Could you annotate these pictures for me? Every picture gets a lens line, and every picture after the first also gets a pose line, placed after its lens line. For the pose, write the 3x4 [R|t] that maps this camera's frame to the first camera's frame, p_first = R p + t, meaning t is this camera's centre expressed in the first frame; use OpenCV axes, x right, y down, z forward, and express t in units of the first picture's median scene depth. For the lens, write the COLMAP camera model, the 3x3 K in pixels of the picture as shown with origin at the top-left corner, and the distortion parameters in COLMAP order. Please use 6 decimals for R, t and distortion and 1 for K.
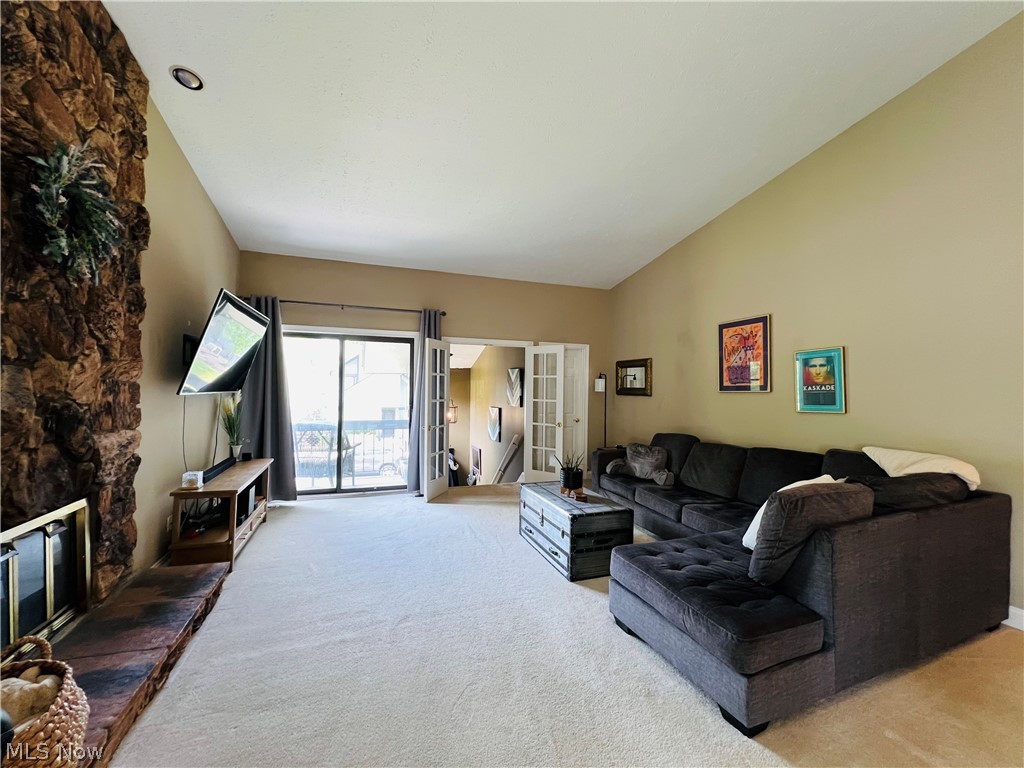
lens RADIAL K [[408.9, 0, 511.4], [0, 408.9, 382.1], [0, 0, 1]] dist [-0.002526, 0.001003]
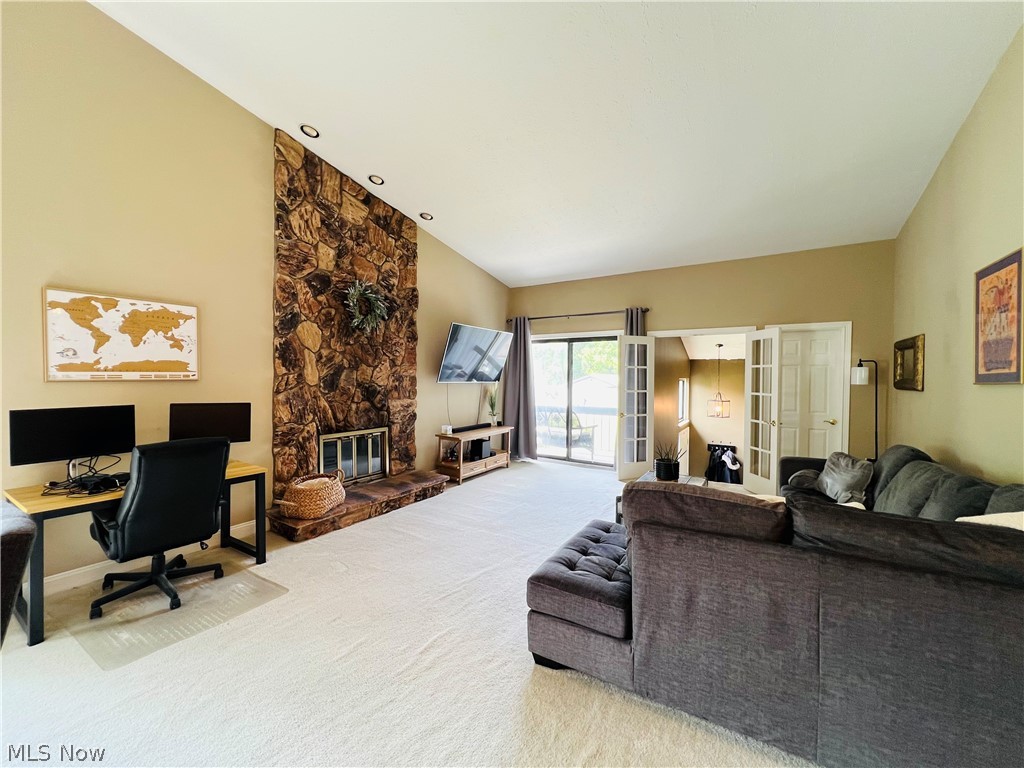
lens RADIAL K [[408.9, 0, 511.3], [0, 408.9, 382.1], [0, 0, 1]] dist [-0.002526, 0.001003]
pose [[0.614170, 0.002144, -0.789171, 0.720063], [0.008741, 0.999916, 0.009519, 0.011473], [0.789126, -0.012744, 0.614100, 0.100147]]
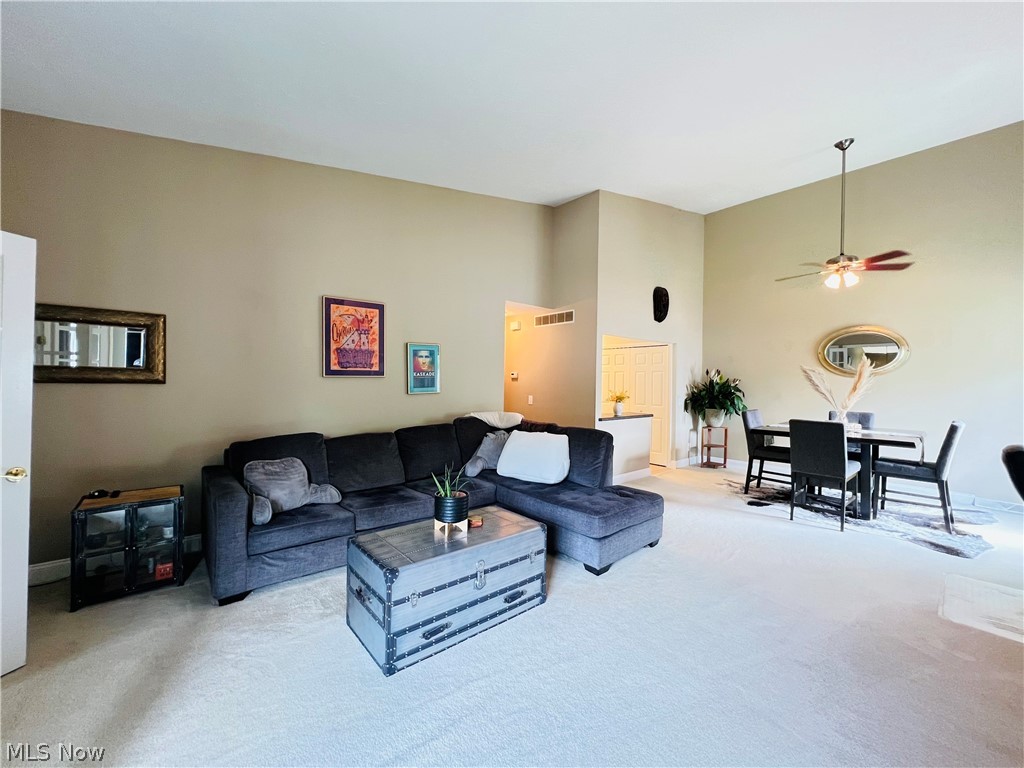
lens RADIAL K [[408.9, 0, 511.2], [0, 408.9, 382.8], [0, 0, 1]] dist [-0.002526, 0.001003]
pose [[-0.349688, -0.018753, 0.936679, -0.539580], [-0.031341, 0.999474, 0.008309, 0.022344], [-0.936342, -0.026451, -0.350092, 1.190160]]
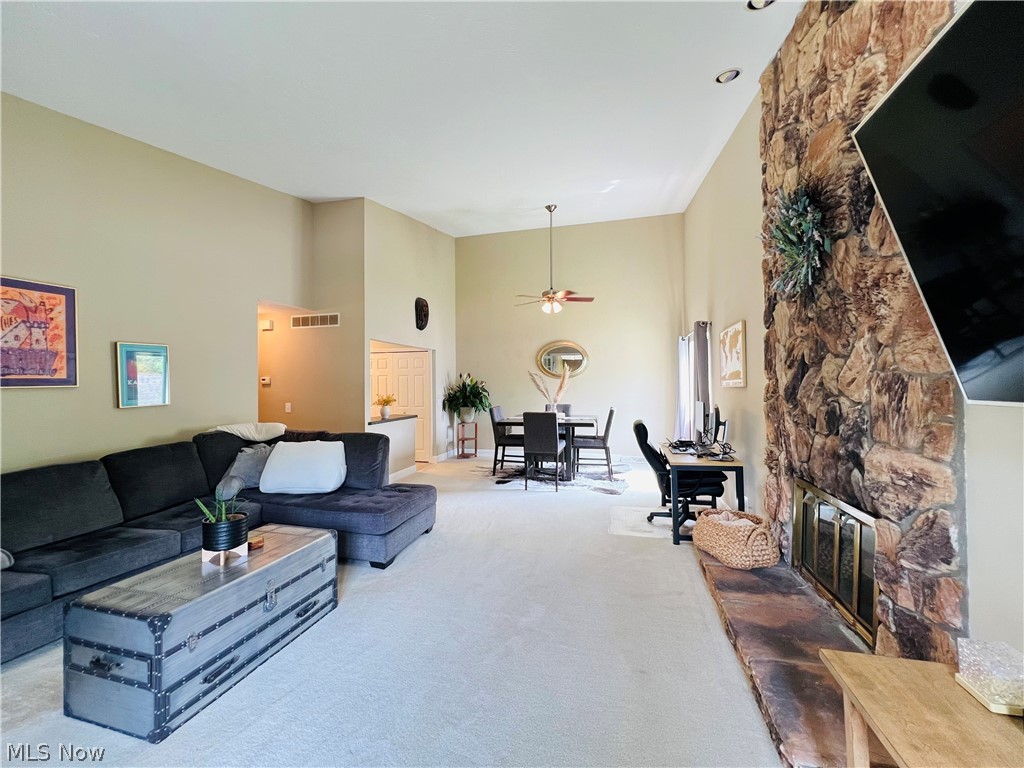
lens RADIAL K [[408.9, 0, 511.8], [0, 408.9, 382.9], [0, 0, 1]] dist [-0.002526, 0.001003]
pose [[-0.813737, -0.003231, 0.581225, -0.571085], [-0.010423, 0.999905, -0.009035, 0.016211], [-0.581140, -0.013410, -0.813693, 1.291922]]
